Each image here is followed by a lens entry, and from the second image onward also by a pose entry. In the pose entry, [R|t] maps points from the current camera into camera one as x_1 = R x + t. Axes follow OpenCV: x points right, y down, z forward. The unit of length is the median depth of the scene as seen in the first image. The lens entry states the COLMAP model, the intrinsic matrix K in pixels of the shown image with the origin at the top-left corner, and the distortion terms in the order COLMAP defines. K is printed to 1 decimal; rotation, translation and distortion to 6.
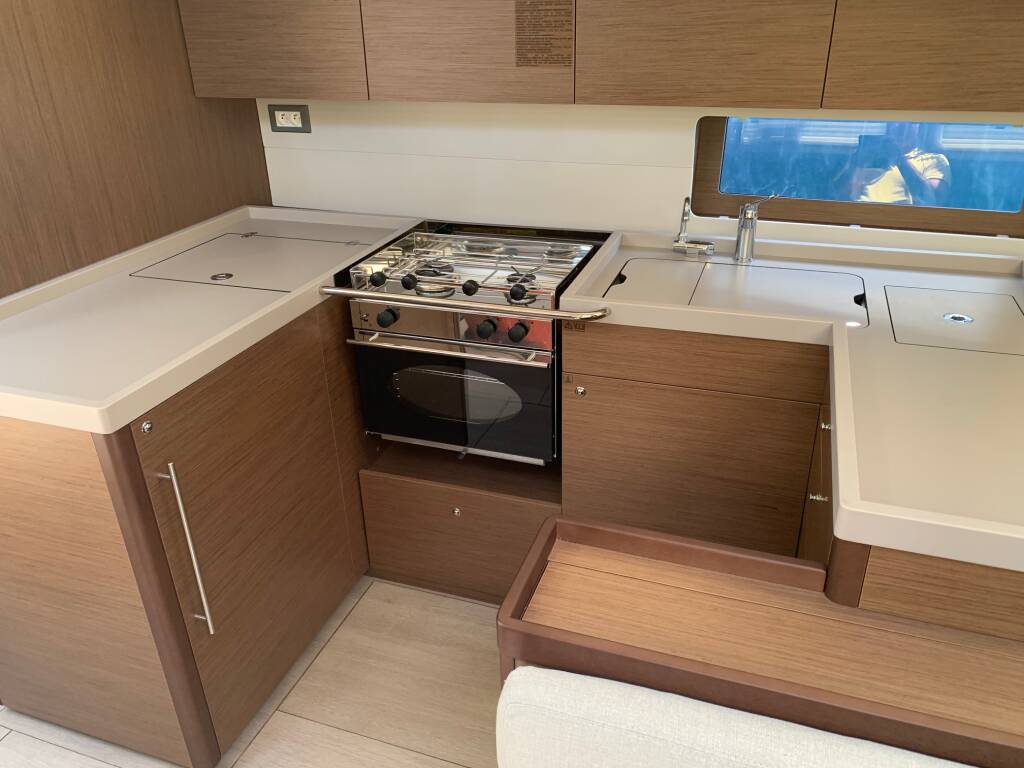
lens RADIAL K [[780.7, 0, 505.9], [0, 780.7, 387.8], [0, 0, 1]] dist [0.032632, -0.025841]
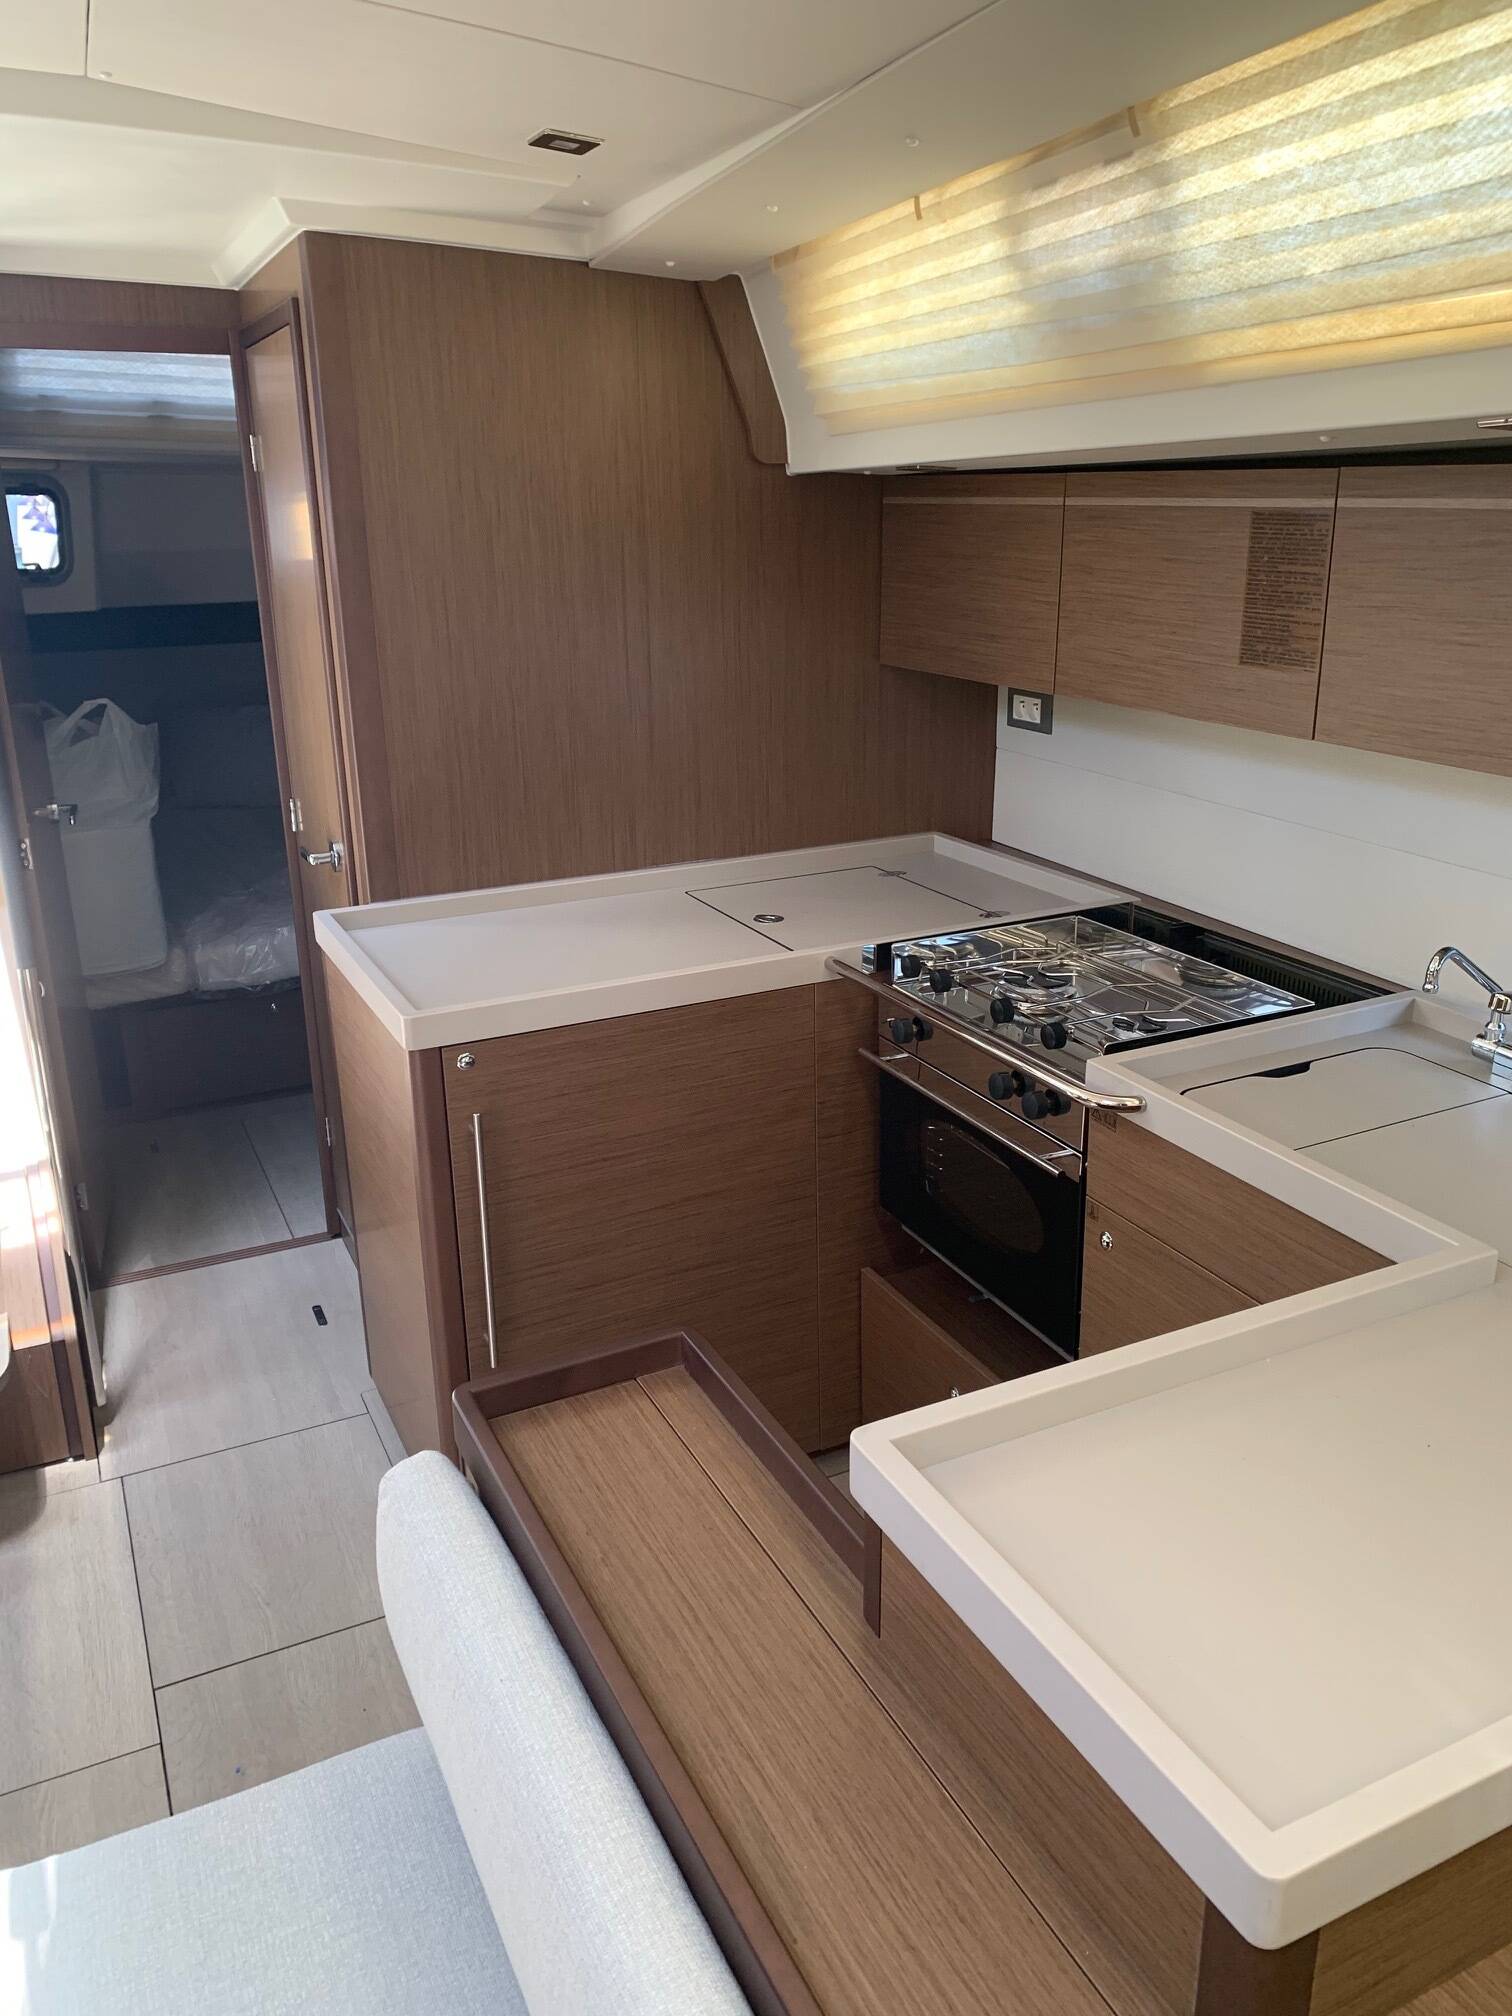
lens RADIAL K [[1537.1, 0, 769.6], [0, 1537.1, 1019.6], [0, 0, 1]] dist [0.032632, -0.025841]
pose [[0.715142, 0.242105, -0.655711, 0.558340], [-0.316764, 0.948492, 0.004733, -0.067632], [0.623083, 0.204321, 0.754997, 0.010856]]
